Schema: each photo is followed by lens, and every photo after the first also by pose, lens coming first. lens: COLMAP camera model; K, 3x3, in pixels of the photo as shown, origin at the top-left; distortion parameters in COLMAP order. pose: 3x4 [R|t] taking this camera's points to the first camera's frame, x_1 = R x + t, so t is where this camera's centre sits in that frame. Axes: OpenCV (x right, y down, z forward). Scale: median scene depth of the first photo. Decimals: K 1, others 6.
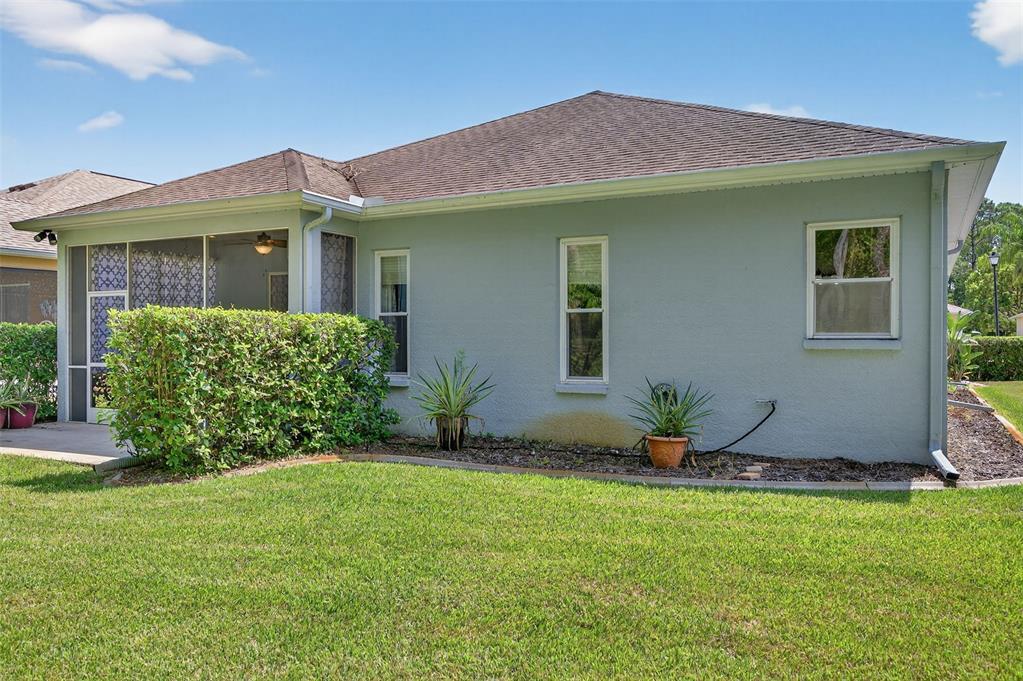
lens RADIAL K [[450.2, 0, 511.6], [0, 450.2, 338.6], [0, 0, 1]] dist [0.005830, -0.000380]
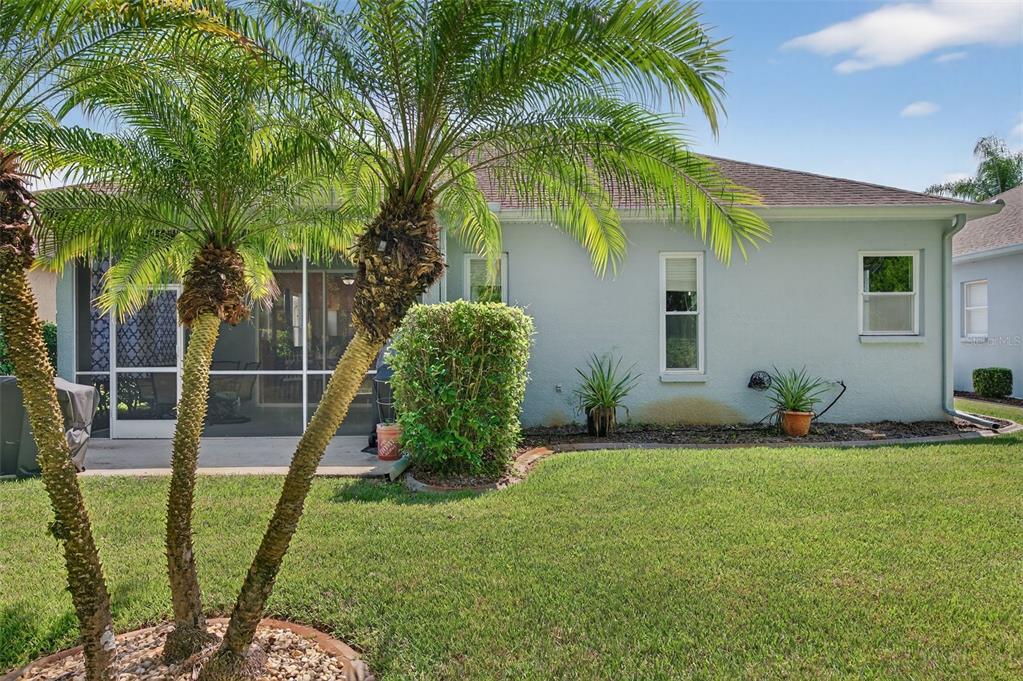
lens RADIAL K [[396.0, 0, 511.4], [0, 396.0, 339.3], [0, 0, 1]] dist [0.001783, -0.000027]
pose [[0.959609, -0.002264, 0.281329, -0.693136], [0.003521, 0.999986, -0.003965, 0.012754], [-0.281316, 0.004796, 0.959603, 0.138056]]
